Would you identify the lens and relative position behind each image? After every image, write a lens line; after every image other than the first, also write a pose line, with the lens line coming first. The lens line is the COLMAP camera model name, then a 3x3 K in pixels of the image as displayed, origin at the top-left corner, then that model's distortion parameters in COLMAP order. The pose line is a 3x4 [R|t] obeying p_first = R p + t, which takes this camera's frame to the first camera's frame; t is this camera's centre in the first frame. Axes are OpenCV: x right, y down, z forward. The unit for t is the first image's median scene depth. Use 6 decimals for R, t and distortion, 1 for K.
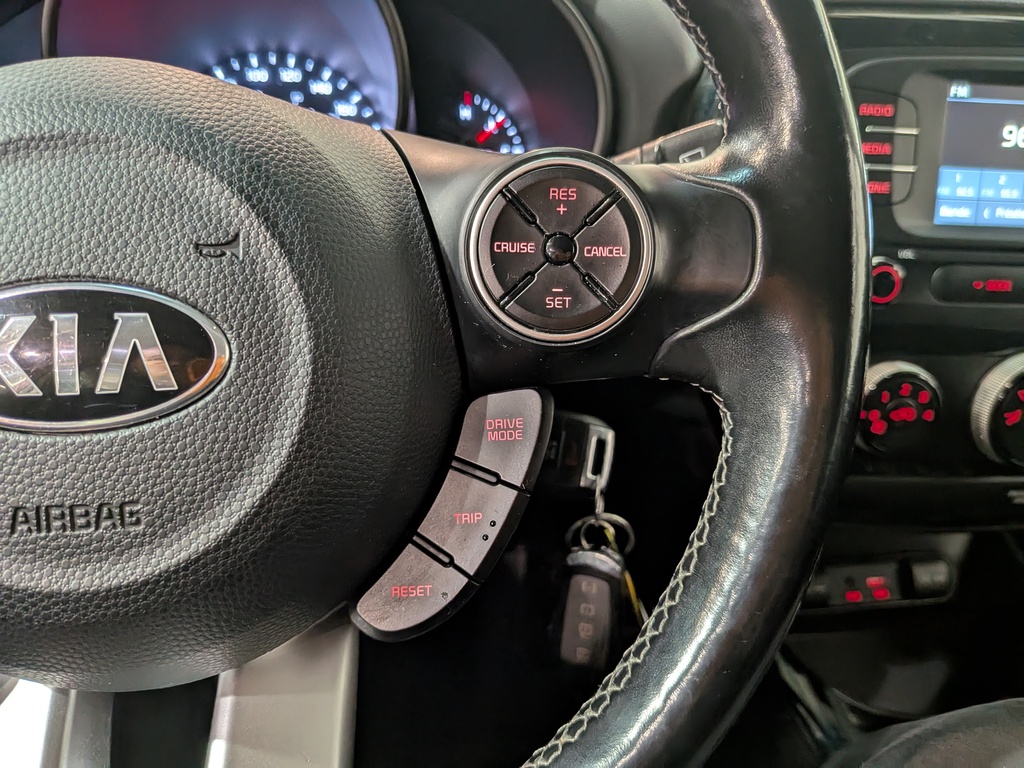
lens RADIAL K [[747.1, 0, 506.3], [0, 747.1, 389.3], [0, 0, 1]] dist [0.061668, -0.119639]
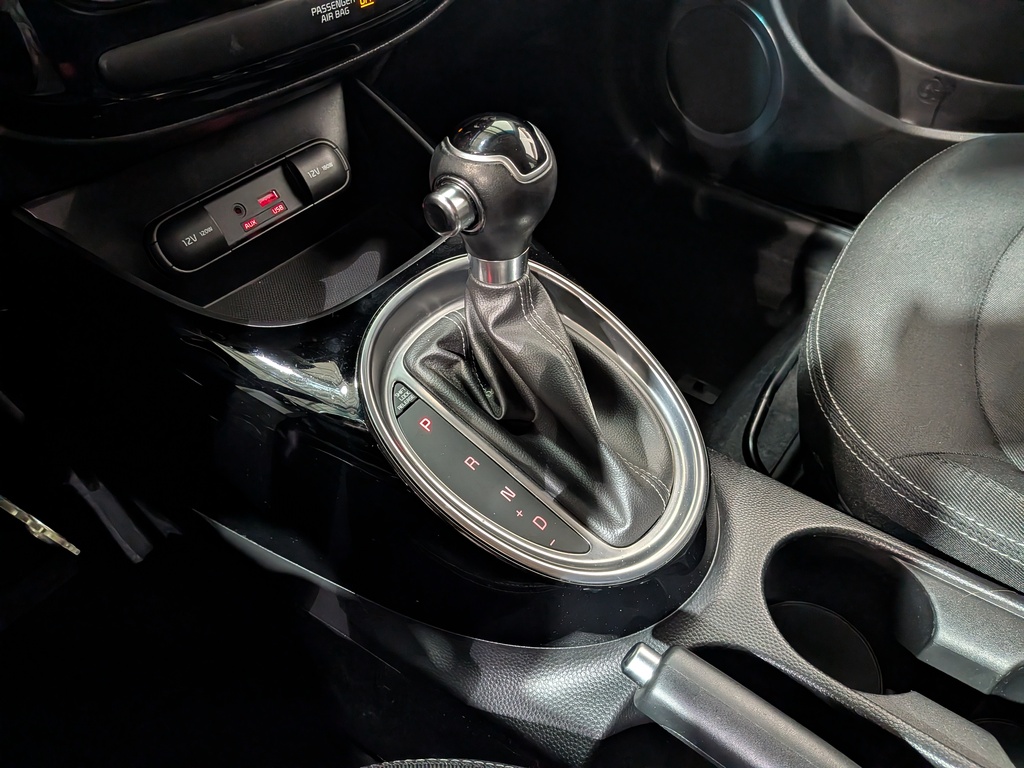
lens RADIAL K [[747.1, 0, 505.9], [0, 747.1, 378.4], [0, 0, 1]] dist [0.061668, -0.119639]
pose [[0.721843, -0.515557, 0.461674, 0.262523], [0.331416, 0.843155, 0.423382, 0.223302], [-0.607541, -0.152610, 0.779490, 0.187629]]
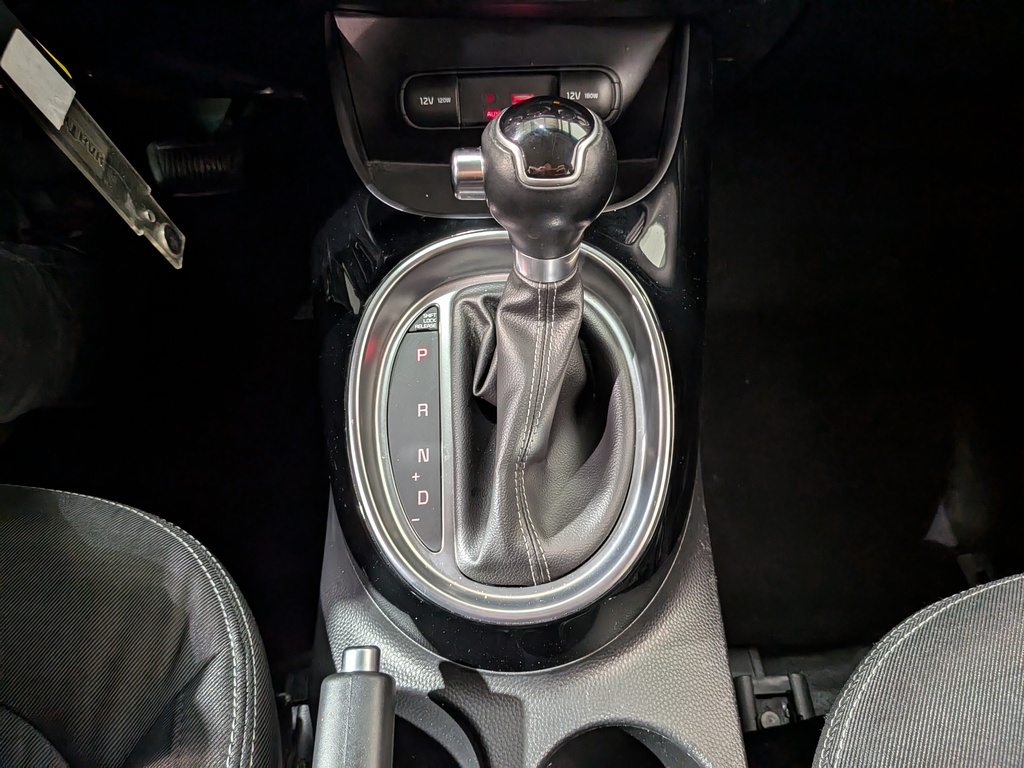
lens RADIAL K [[747.1, 0, 518.8], [0, 747.1, 383.0], [0, 0, 1]] dist [0.061668, -0.119639]
pose [[0.990207, 0.067000, -0.122476, 0.905952], [-0.007561, 0.901759, 0.432174, 0.253571], [0.139399, -0.427016, 0.893435, 0.097595]]
